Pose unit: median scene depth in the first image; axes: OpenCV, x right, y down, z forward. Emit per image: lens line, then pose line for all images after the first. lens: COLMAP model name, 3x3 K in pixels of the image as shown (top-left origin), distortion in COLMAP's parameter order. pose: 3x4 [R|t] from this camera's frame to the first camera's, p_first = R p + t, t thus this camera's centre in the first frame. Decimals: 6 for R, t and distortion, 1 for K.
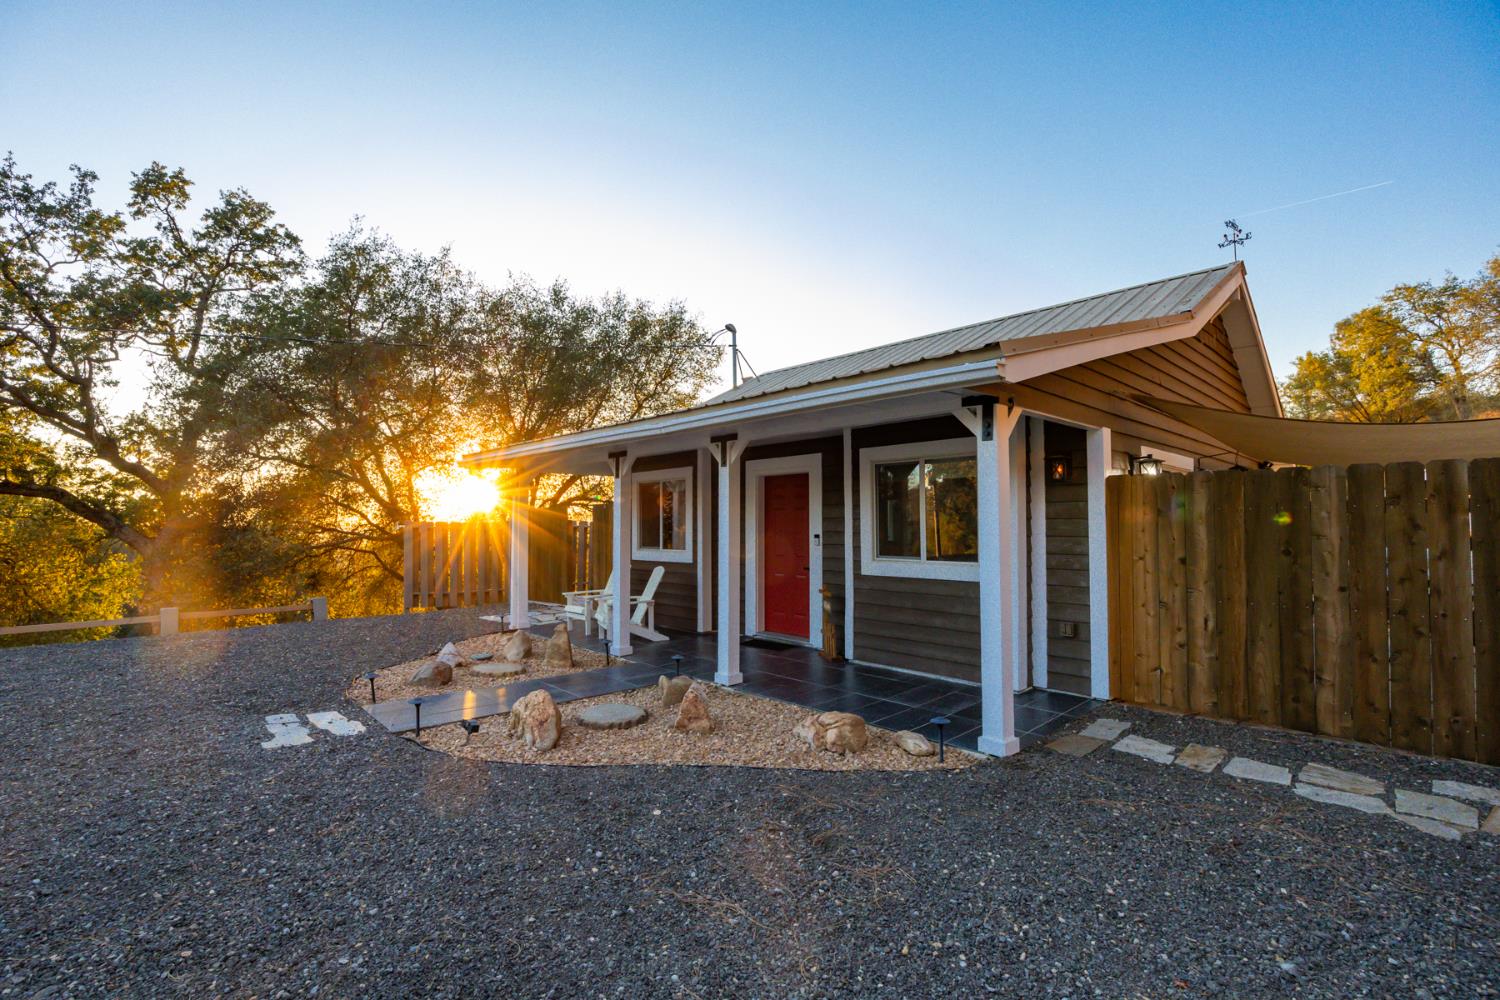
lens RADIAL K [[677.6, 0, 750.0], [0, 677.6, 500.0], [0, 0, 1]] dist [-0.013912, 0.000617]
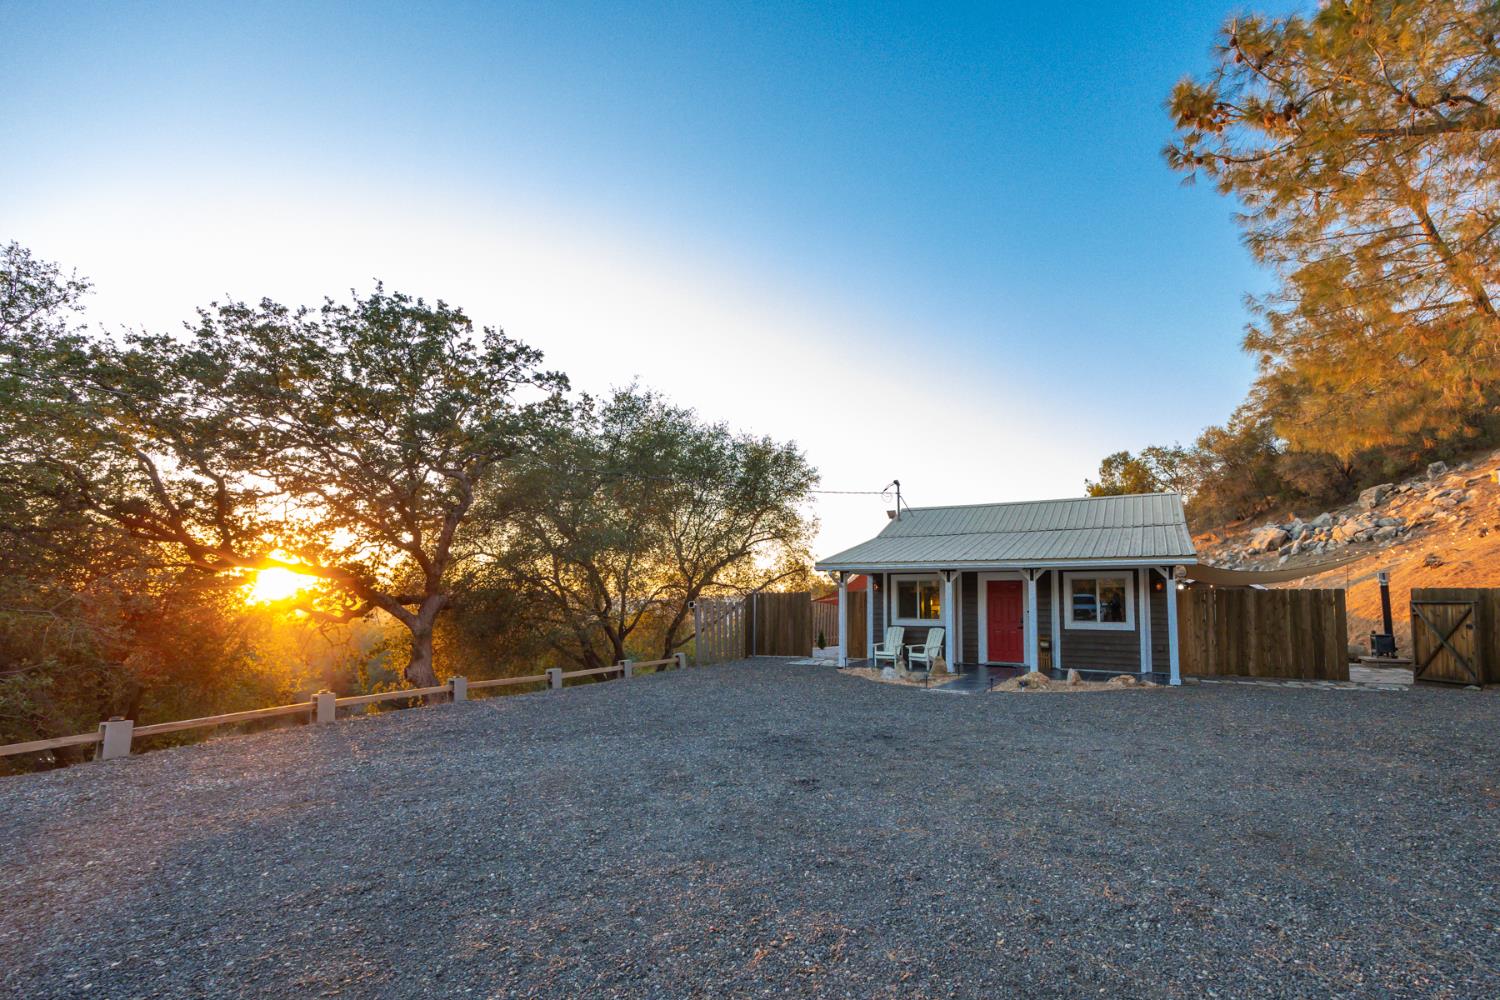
lens RADIAL K [[696.2, 0, 816.3], [0, 696.2, 537.6], [0, 0, 1]] dist [0.000721, 0.000059]
pose [[0.929975, 0.043551, 0.365033, -1.611641], [-0.022967, 0.997901, -0.060545, -0.035442], [-0.366904, 0.047921, 0.929024, -0.934766]]
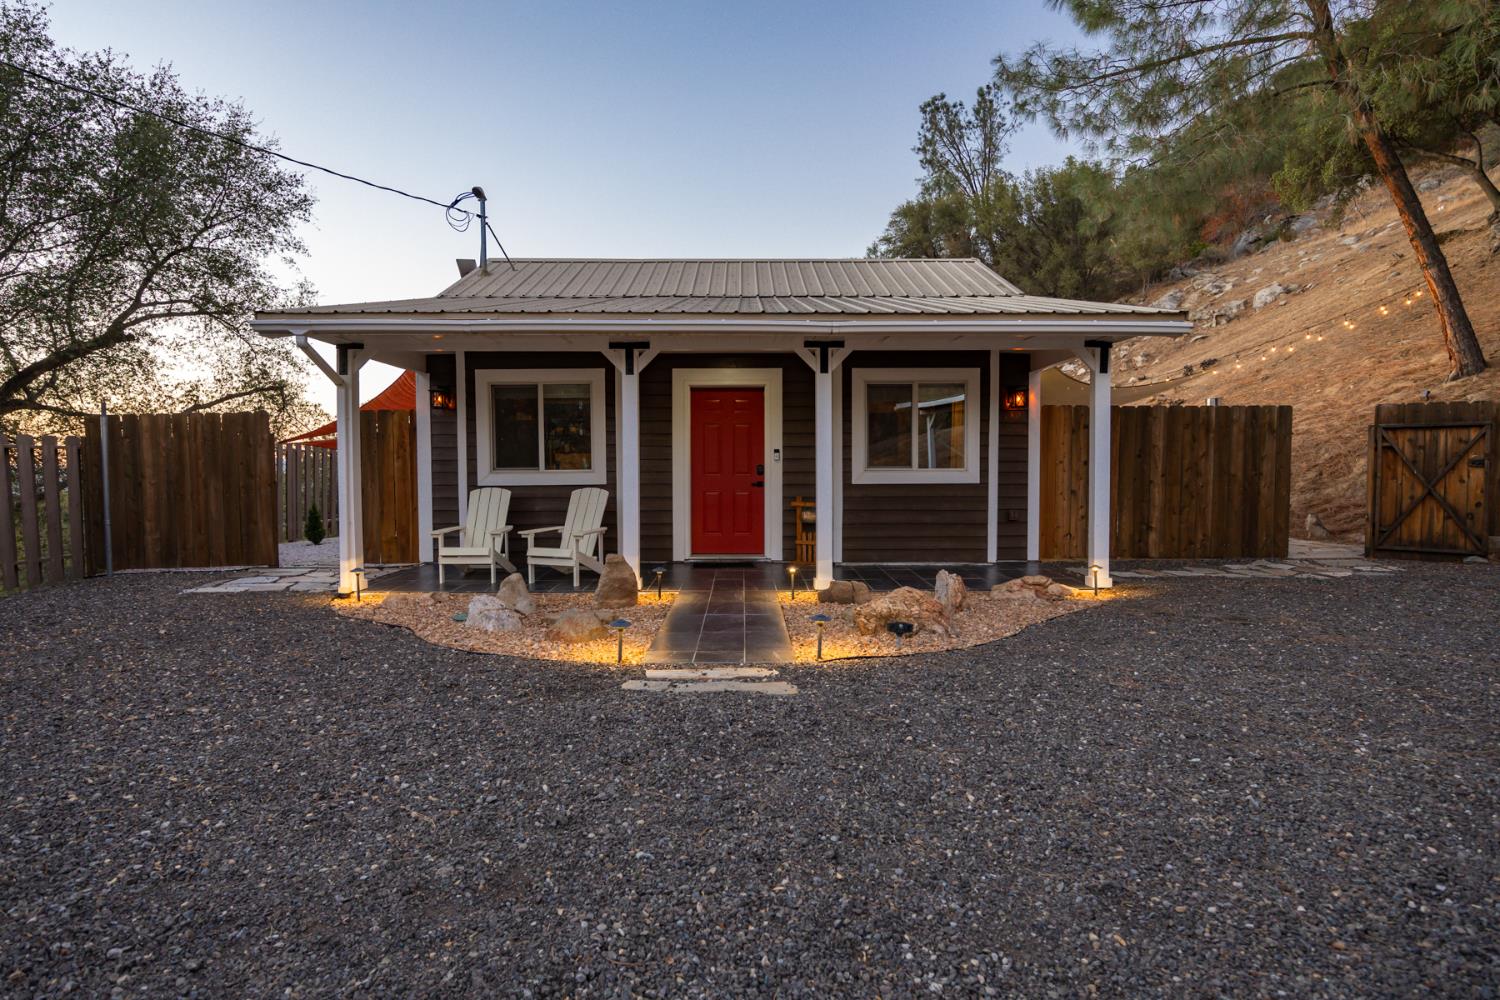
lens RADIAL K [[778.1, 0, 750.0], [0, 778.1, 500.0], [0, 0, 1]] dist [-0.005101, -0.000862]
pose [[0.657182, -0.023908, 0.753353, -1.000552], [-0.024893, 0.998263, 0.053396, 0.081484], [-0.753321, -0.053844, 0.655445, 0.331120]]
